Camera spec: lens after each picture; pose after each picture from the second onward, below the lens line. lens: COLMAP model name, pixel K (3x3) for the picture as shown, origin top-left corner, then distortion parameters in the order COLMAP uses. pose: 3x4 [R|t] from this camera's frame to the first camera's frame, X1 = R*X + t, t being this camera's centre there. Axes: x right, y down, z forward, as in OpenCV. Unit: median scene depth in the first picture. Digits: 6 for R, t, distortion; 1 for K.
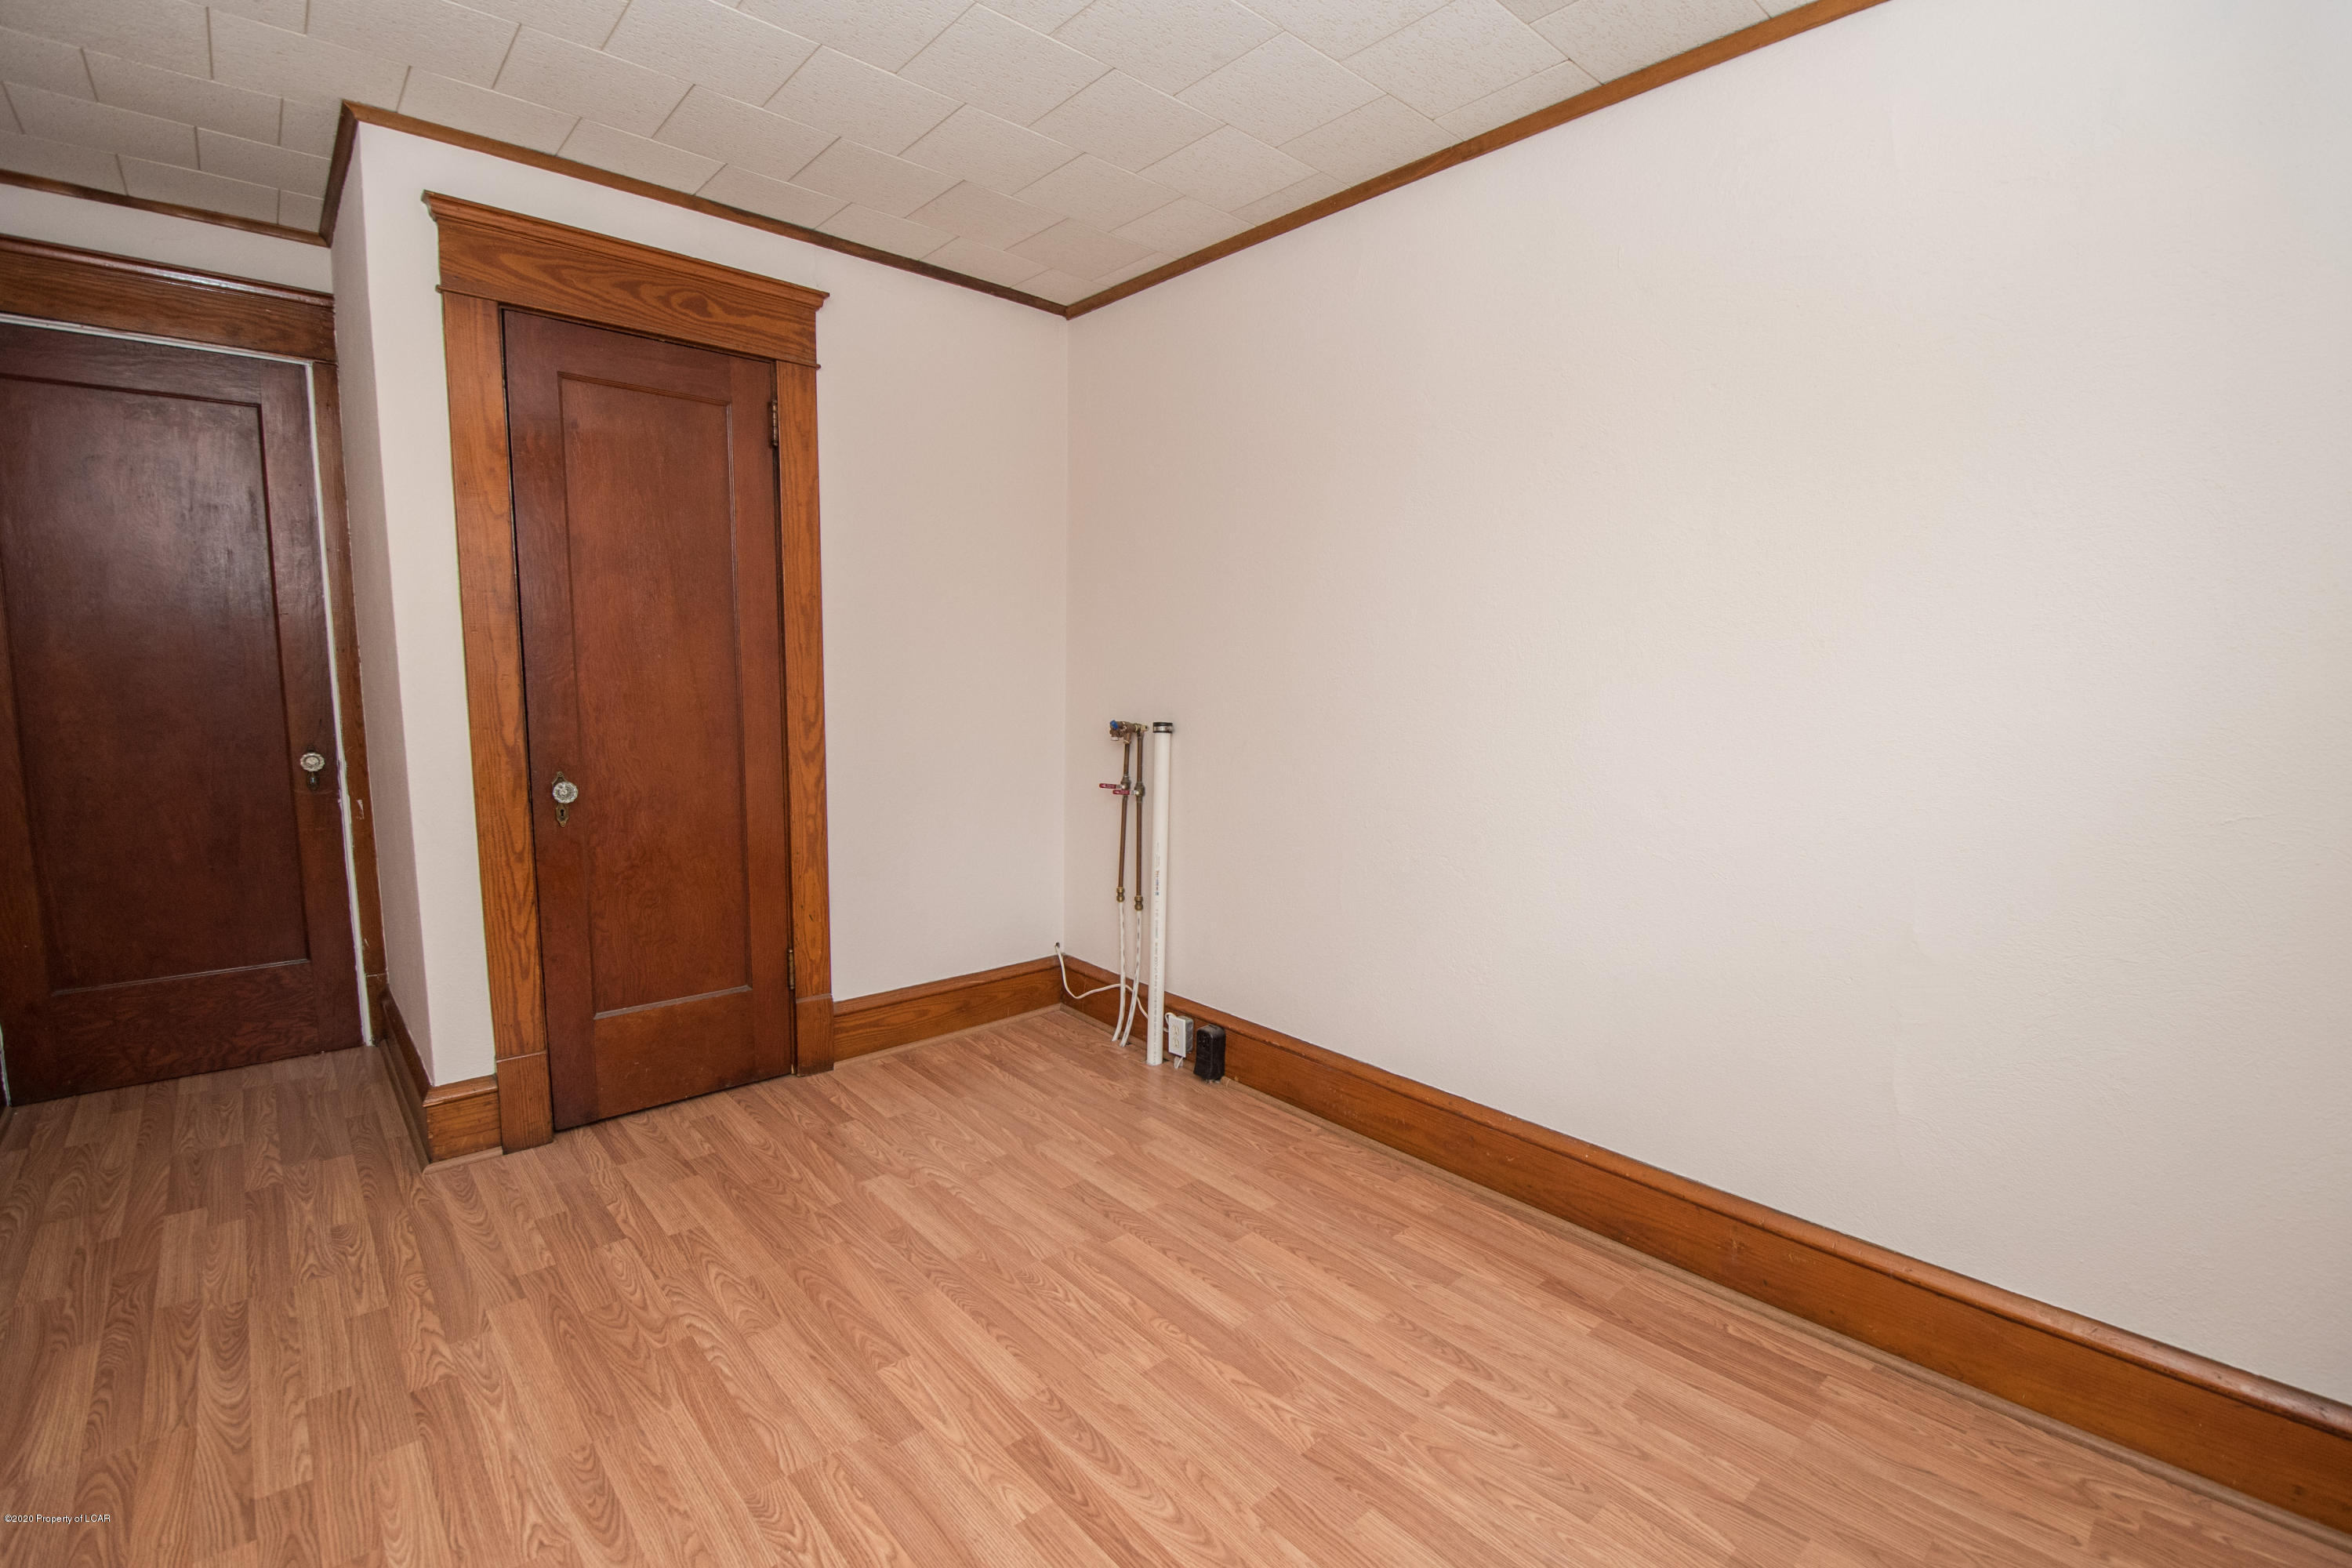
lens RADIAL K [[1031.4, 0, 1169.6], [0, 1031.4, 809.4], [0, 0, 1]] dist [0.016946, -0.024667]
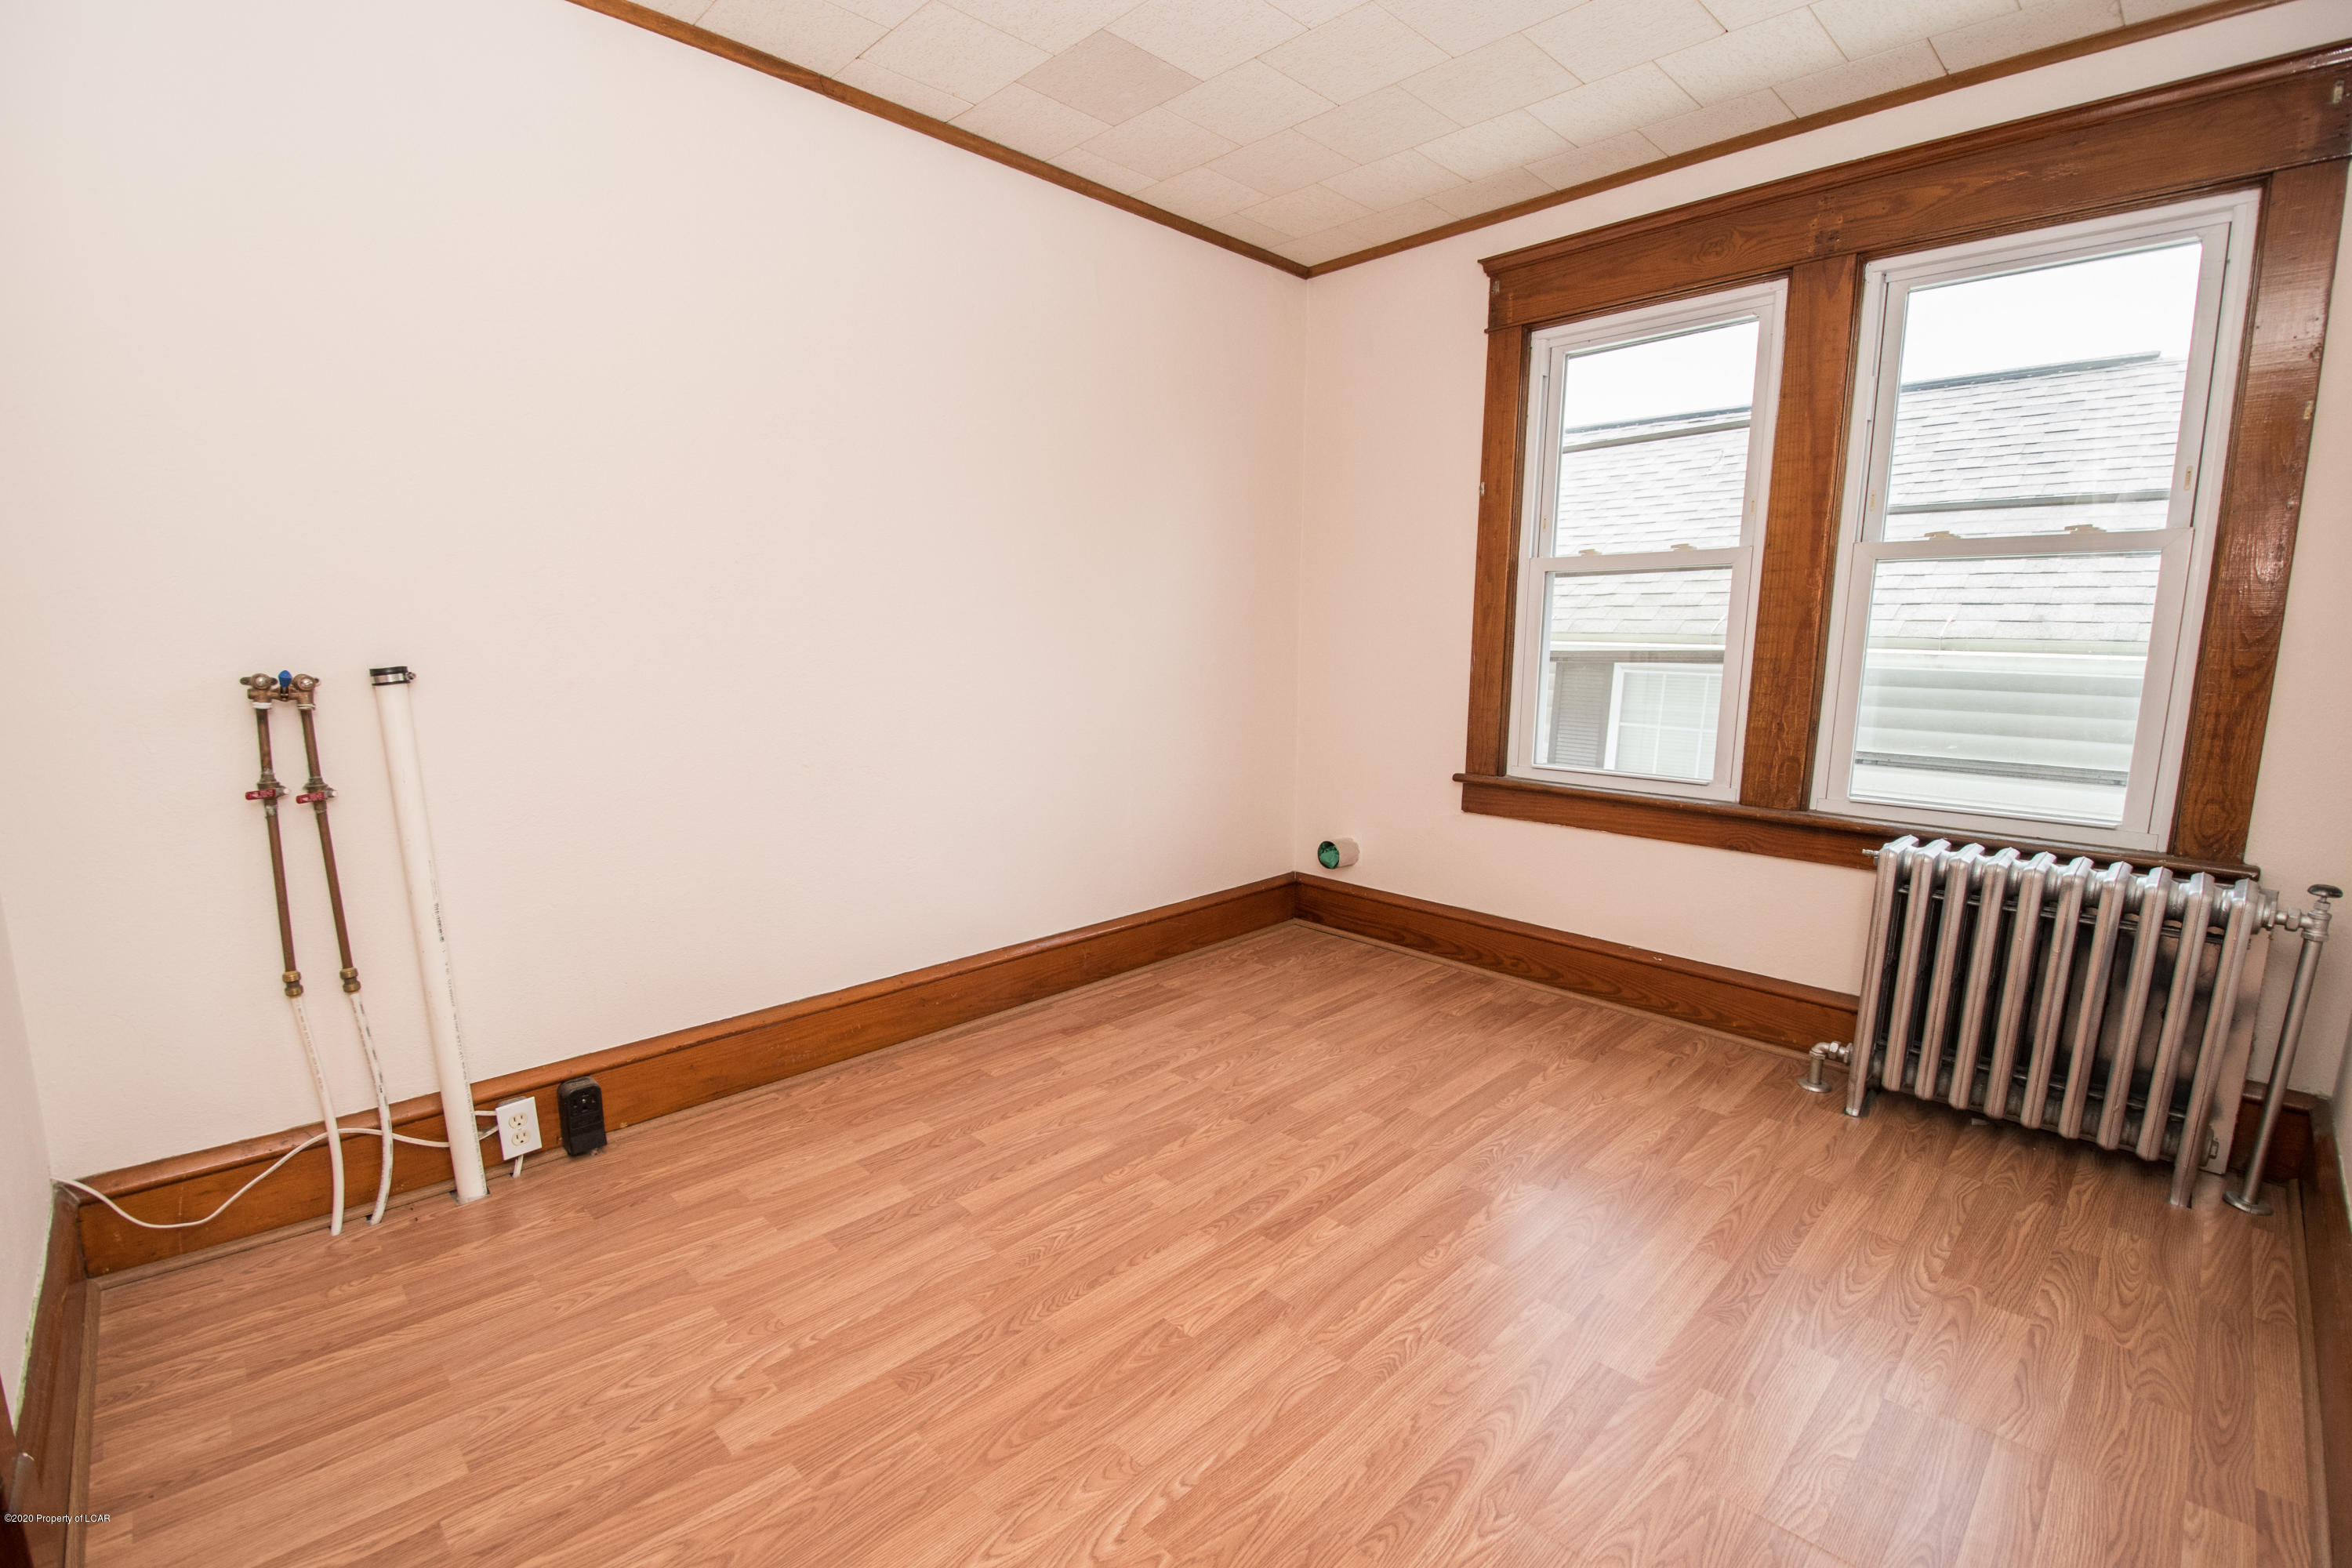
lens RADIAL K [[1031.4, 0, 1169.6], [0, 1031.4, 809.4], [0, 0, 1]] dist [0.016946, -0.024667]
pose [[-0.045950, -0.185083, 0.981648, -0.900828], [0.130221, 0.973191, 0.189584, -0.081262], [-0.990420, 0.136543, -0.020617, 0.789178]]
